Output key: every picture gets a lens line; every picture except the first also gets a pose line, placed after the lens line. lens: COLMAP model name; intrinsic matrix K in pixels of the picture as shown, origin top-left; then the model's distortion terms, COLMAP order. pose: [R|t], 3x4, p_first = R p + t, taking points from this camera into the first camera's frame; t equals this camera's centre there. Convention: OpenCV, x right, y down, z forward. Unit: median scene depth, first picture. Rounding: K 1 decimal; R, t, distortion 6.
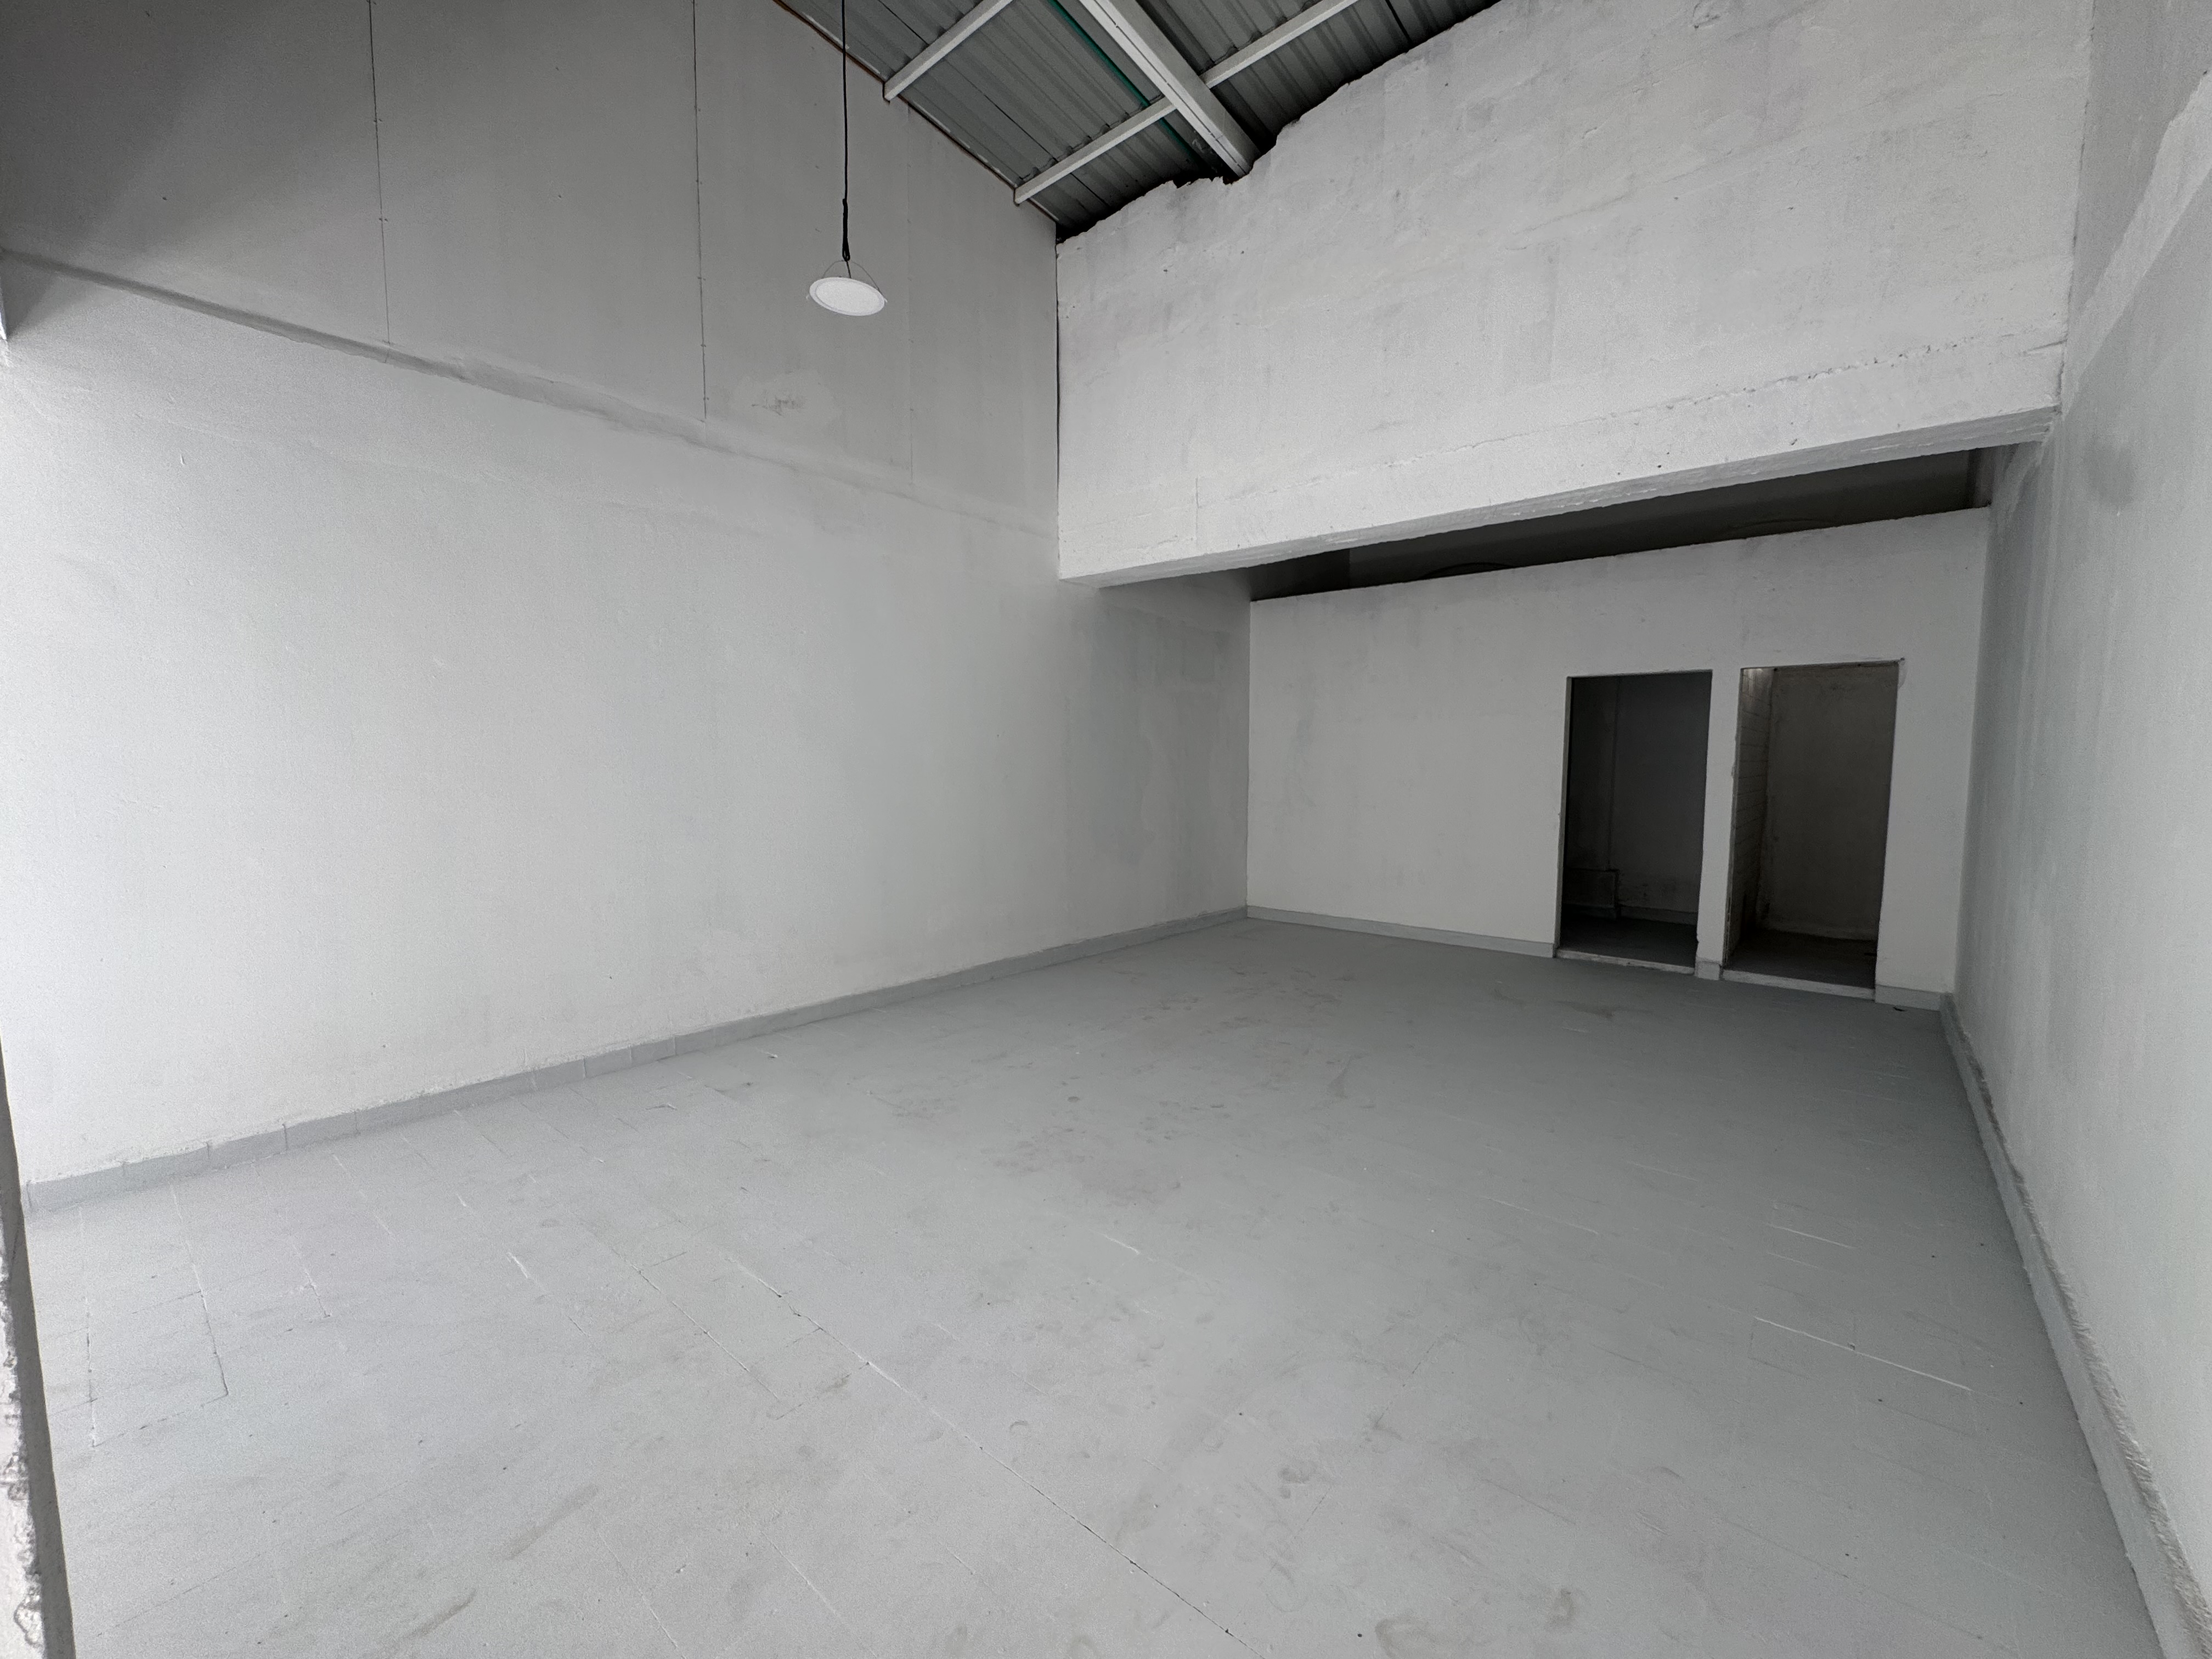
lens RADIAL K [[887.4, 0, 1103.2], [0, 887.4, 827.9], [0, 0, 1]] dist [-0.002371, 0.000130]
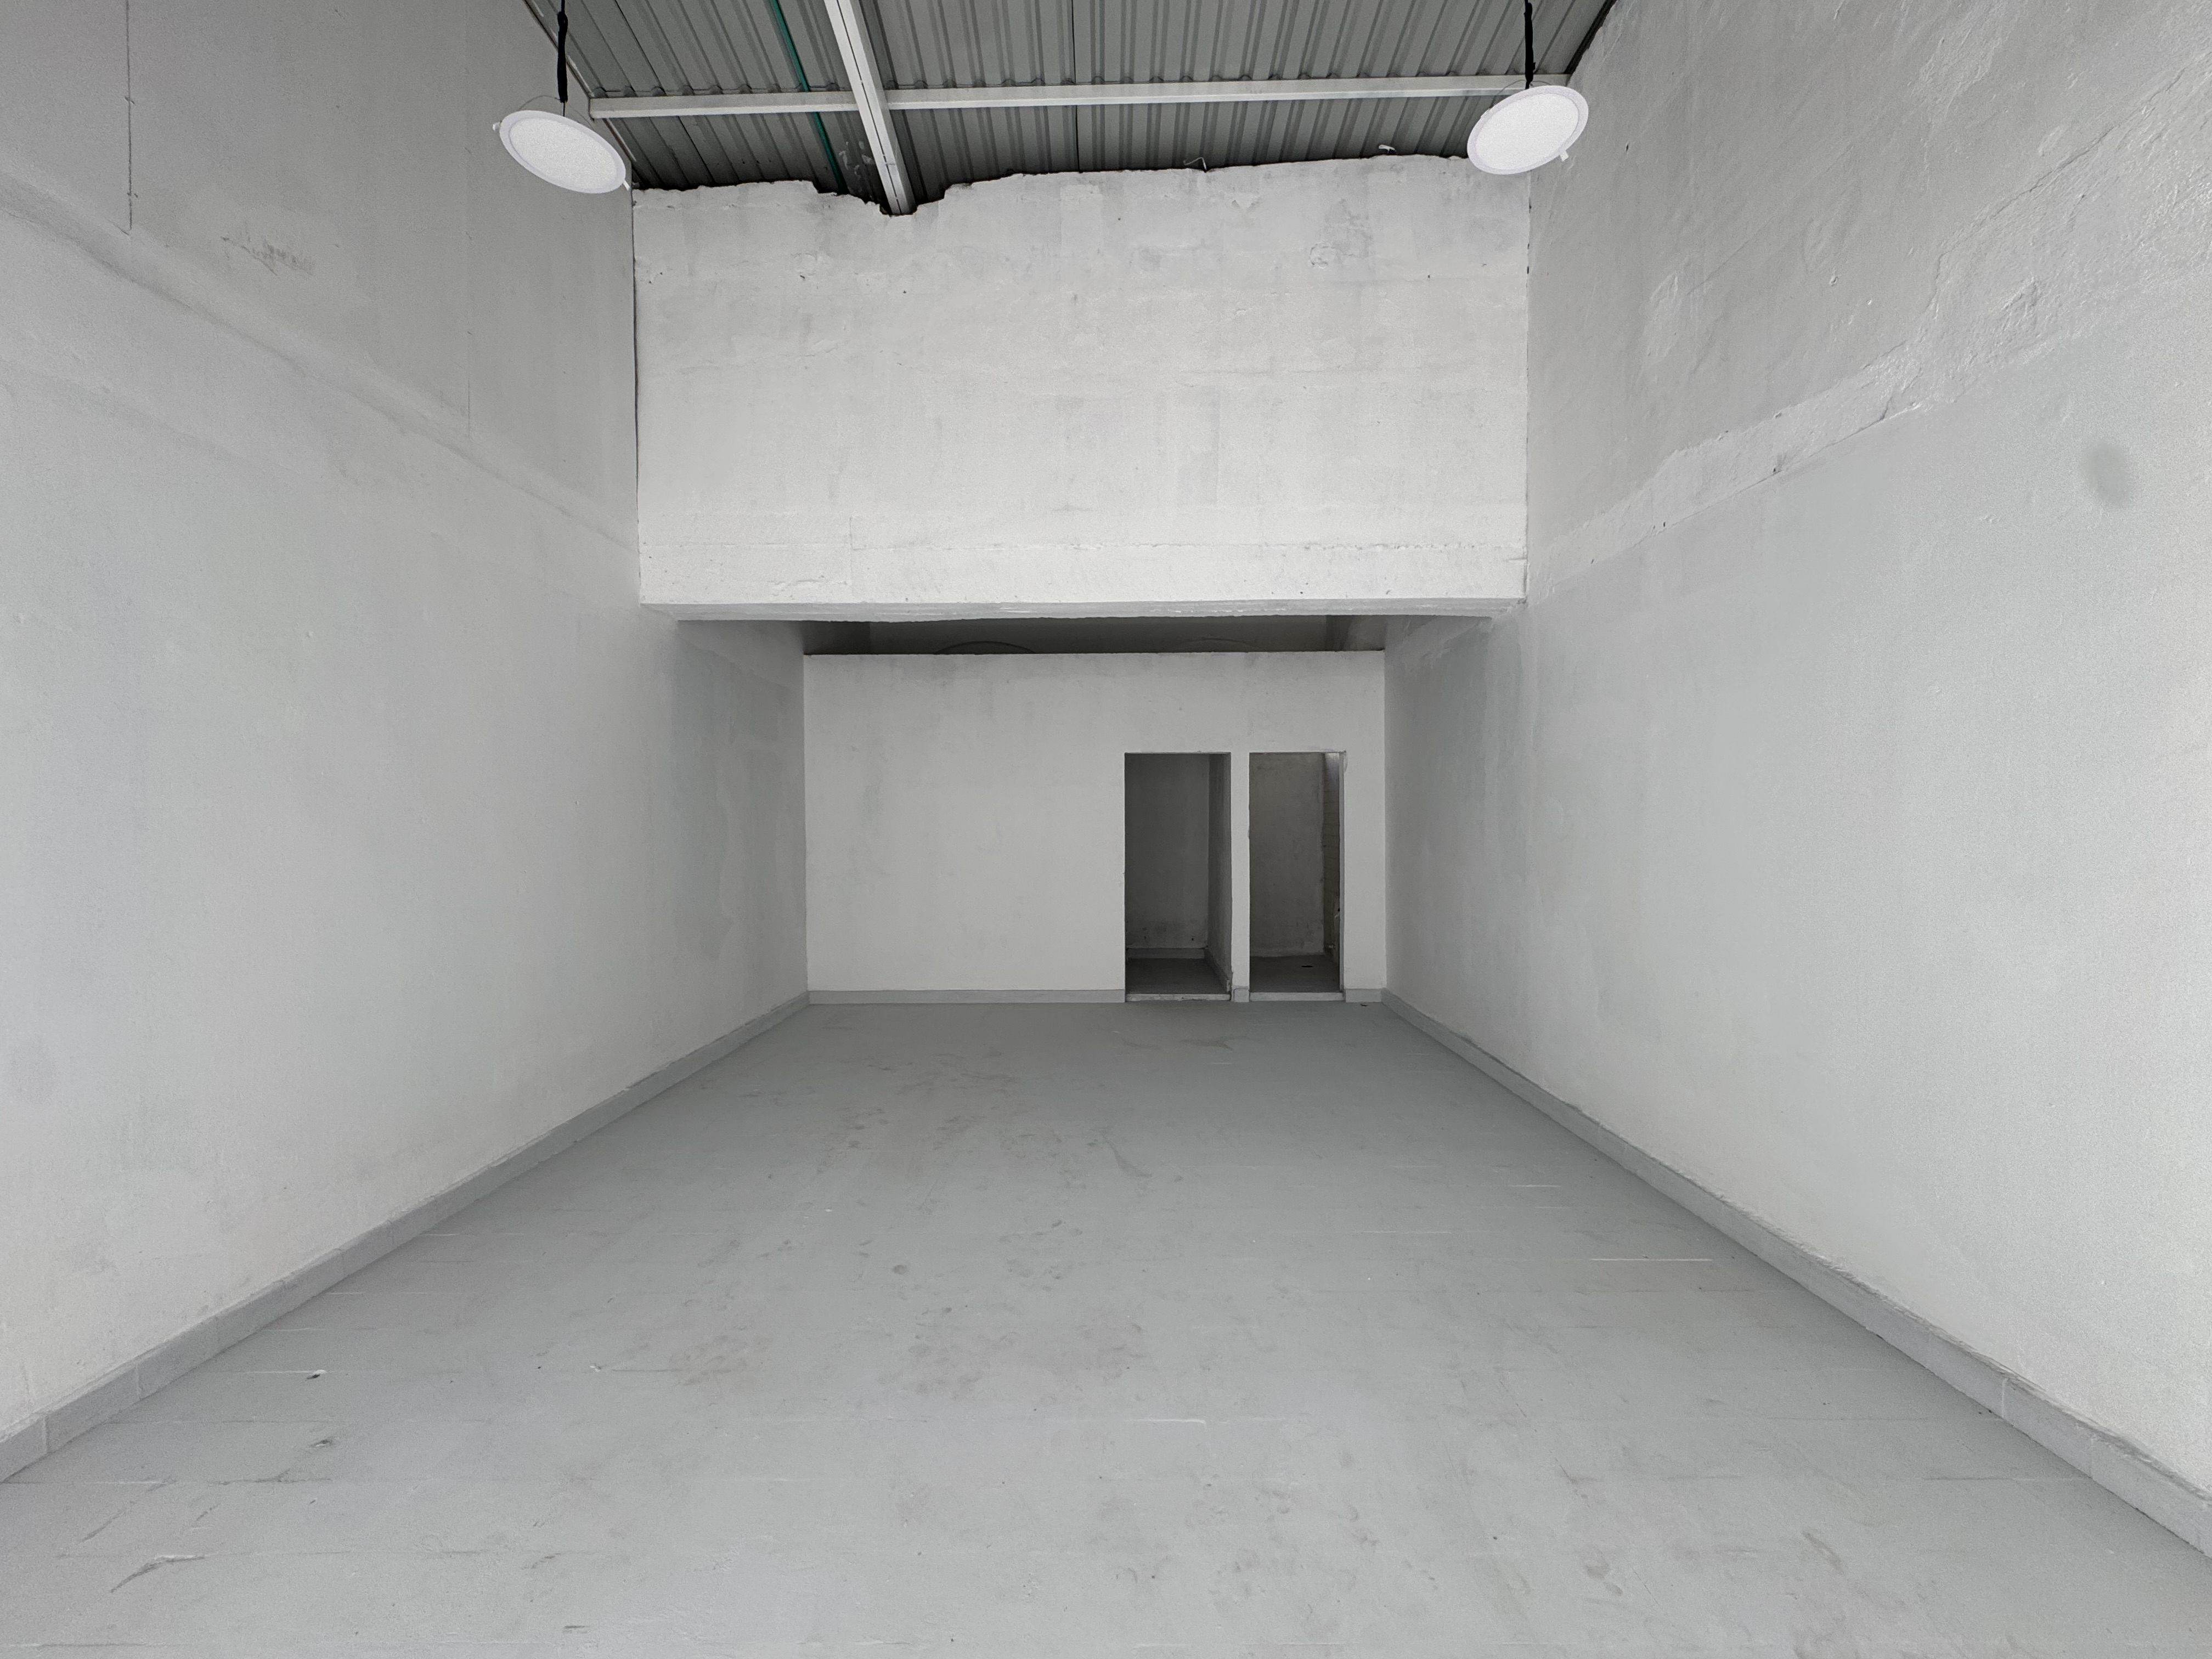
lens RADIAL K [[887.4, 0, 1103.2], [0, 887.4, 827.9], [0, 0, 1]] dist [-0.002371, 0.000130]
pose [[0.764792, -0.014032, 0.644124, -0.290496], [0.057610, 0.997247, -0.046678, -0.027726], [-0.641696, 0.072807, 0.763495, 0.188549]]
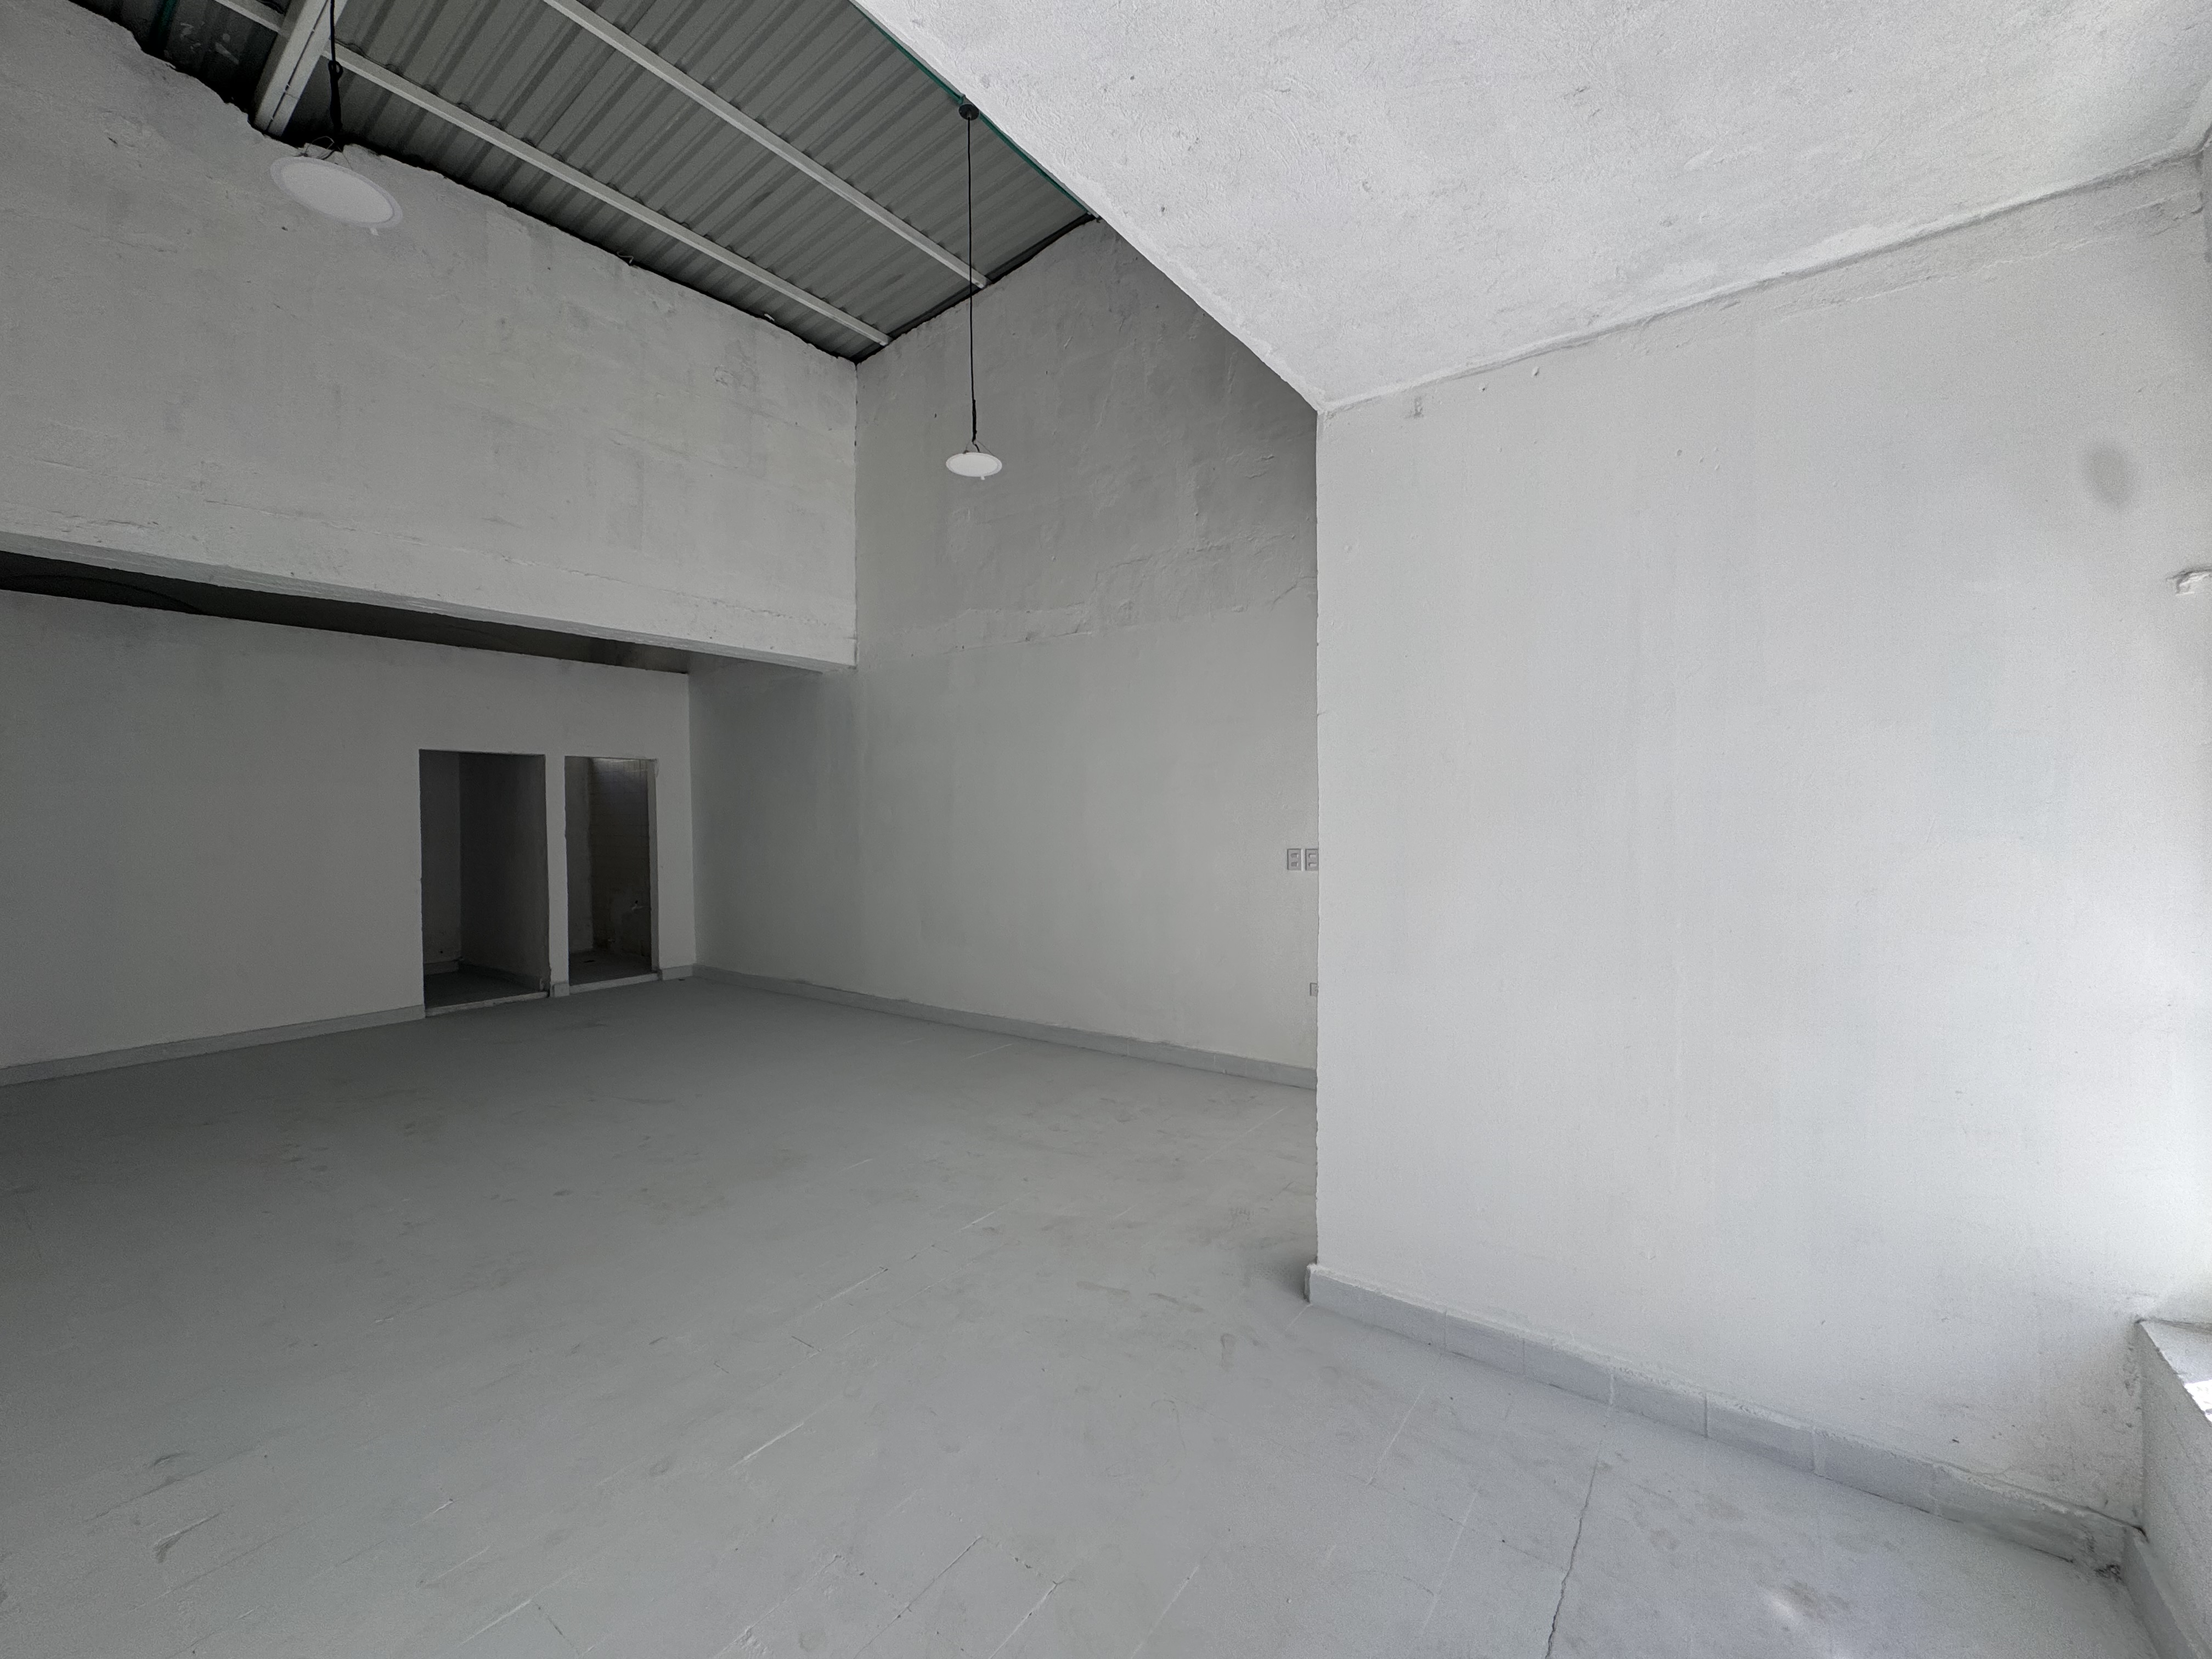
lens RADIAL K [[888.2, 0, 1106.0], [0, 888.2, 829.5], [0, 0, 1]] dist [-0.000690, -0.000230]
pose [[-0.080100, -0.019370, 0.996599, -0.740760], [0.088017, 0.995768, 0.026428, -0.038095], [-0.992893, 0.089834, -0.078056, 0.342943]]
